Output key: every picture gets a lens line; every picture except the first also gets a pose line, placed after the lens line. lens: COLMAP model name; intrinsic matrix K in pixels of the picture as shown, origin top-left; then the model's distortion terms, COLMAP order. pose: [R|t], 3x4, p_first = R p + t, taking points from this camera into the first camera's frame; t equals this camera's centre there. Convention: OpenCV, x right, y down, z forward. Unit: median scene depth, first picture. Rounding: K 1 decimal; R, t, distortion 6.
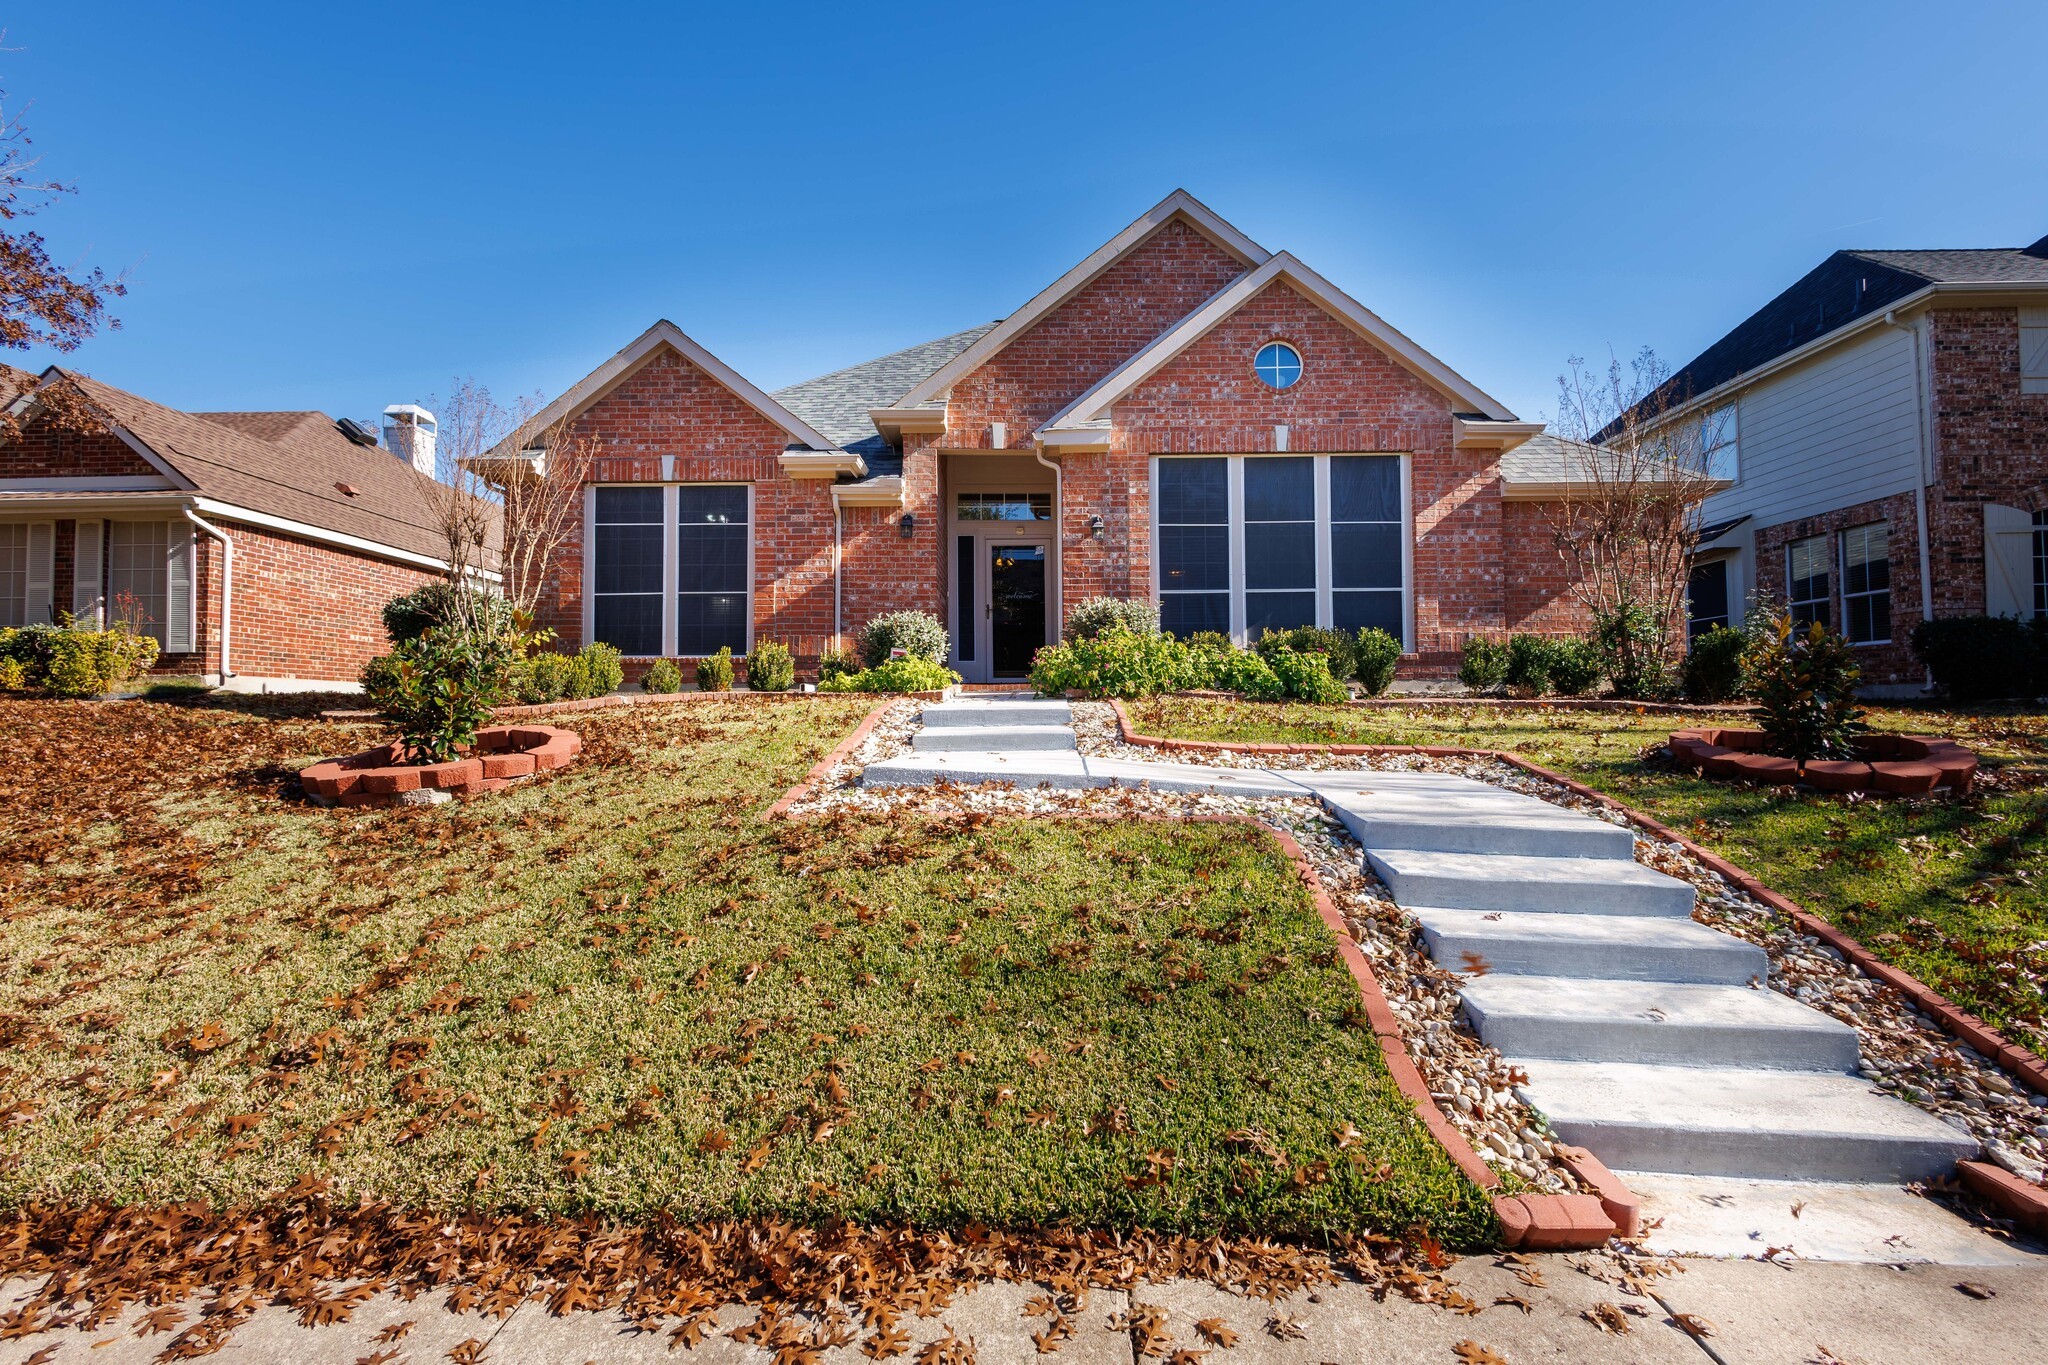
lens RADIAL K [[955.9, 0, 1024.0], [0, 955.9, 682.5], [0, 0, 1]] dist [0.004158, -0.000191]
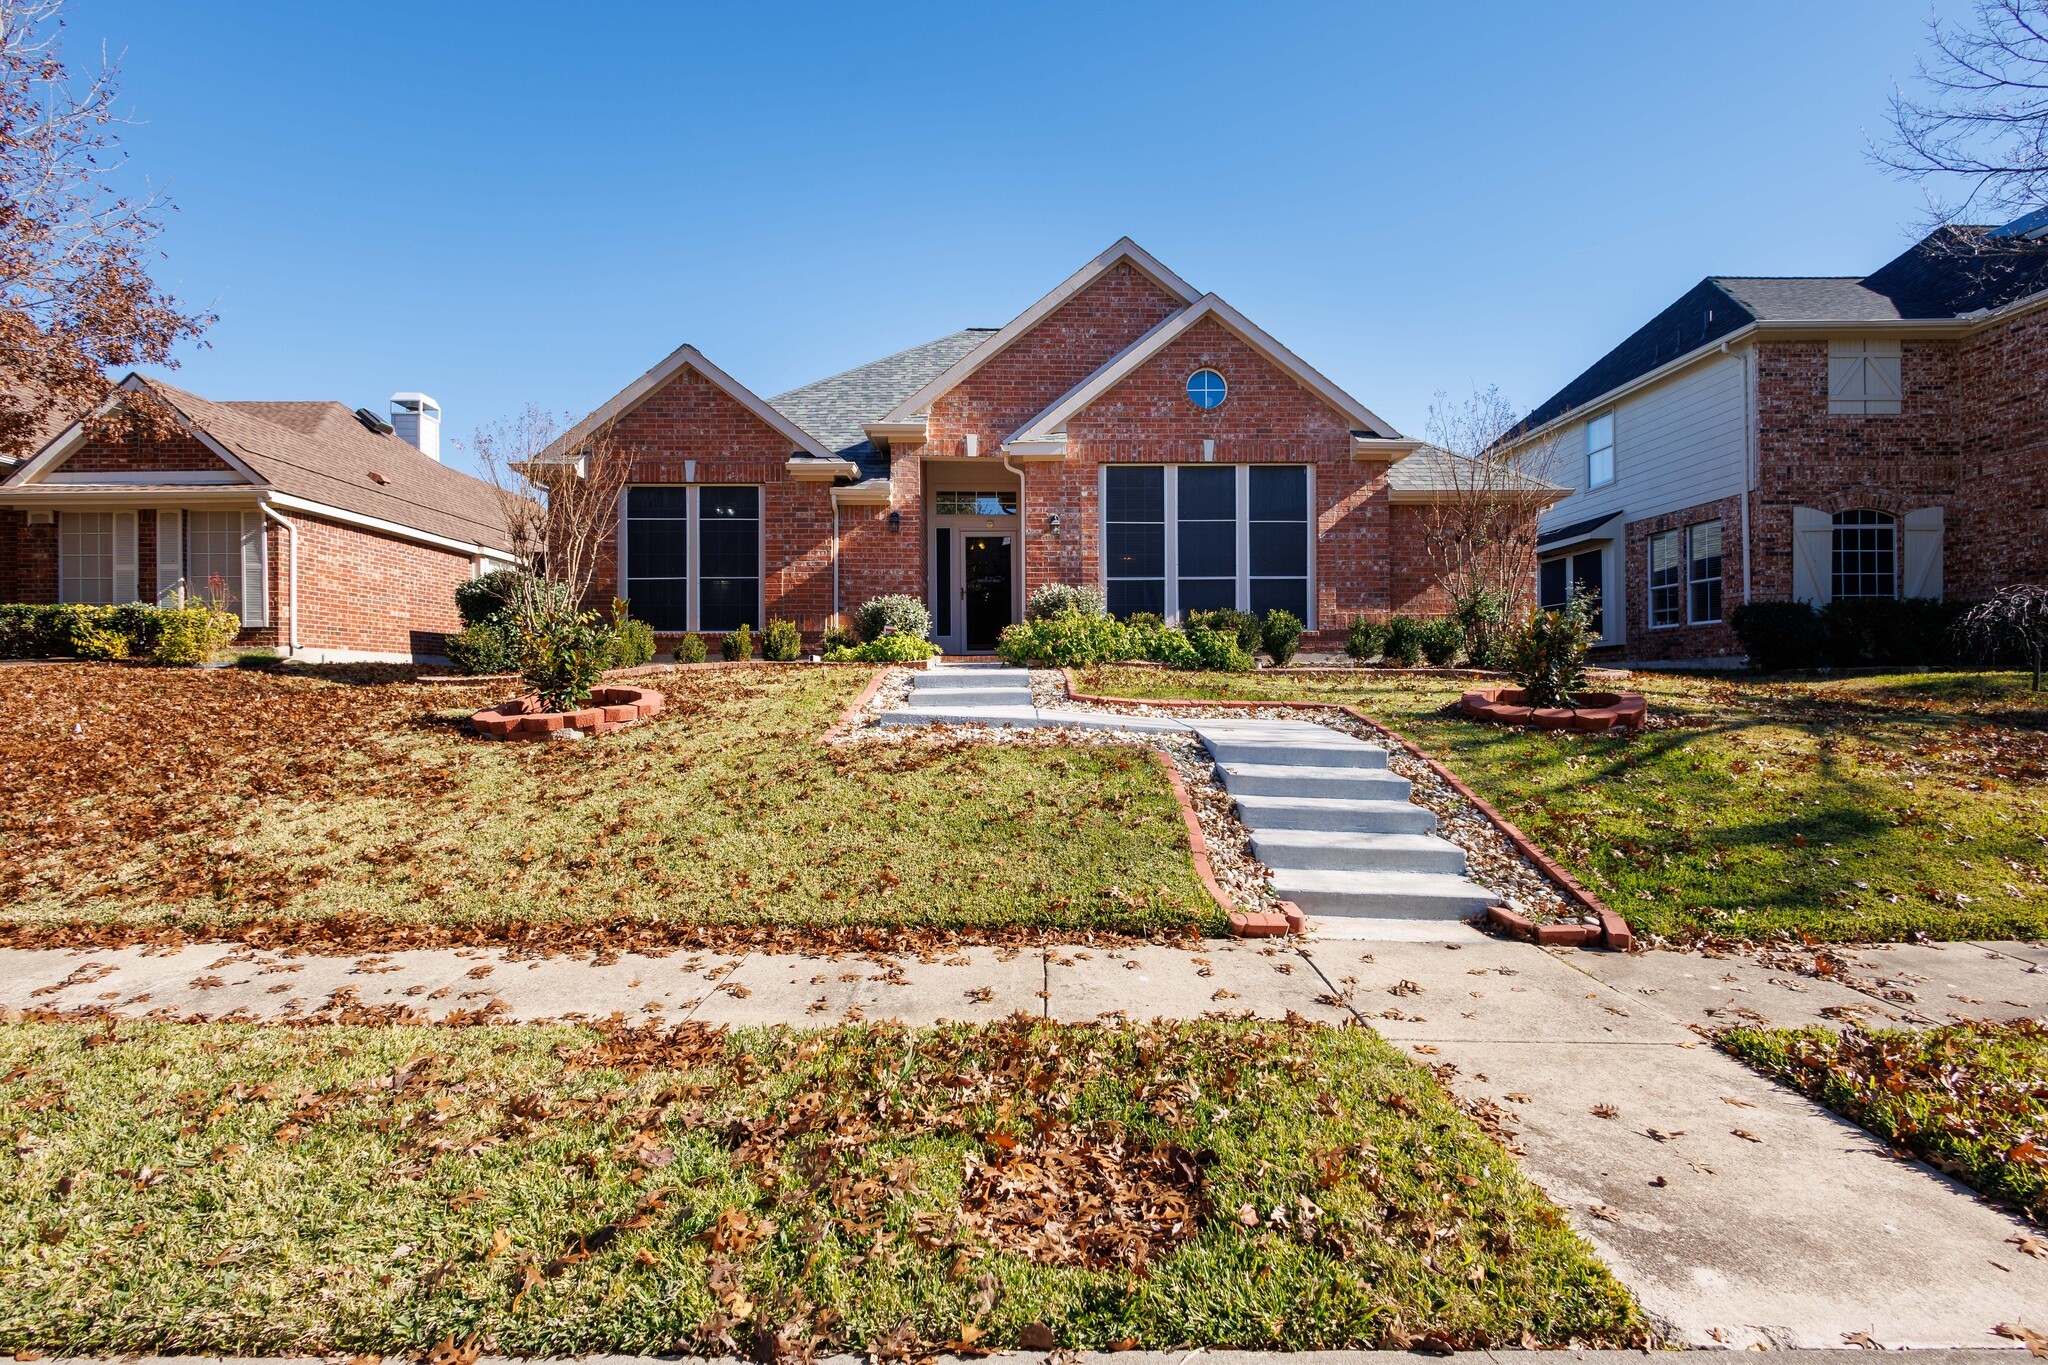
lens RADIAL K [[955.9, 0, 1024.0], [0, 955.9, 682.5], [0, 0, 1]] dist [0.004158, -0.000191]
pose [[0.999478, 0.000638, 0.032311, -0.000131], [-0.001558, 0.999594, 0.028444, 0.001113], [-0.032280, -0.028480, 0.999073, -0.199228]]
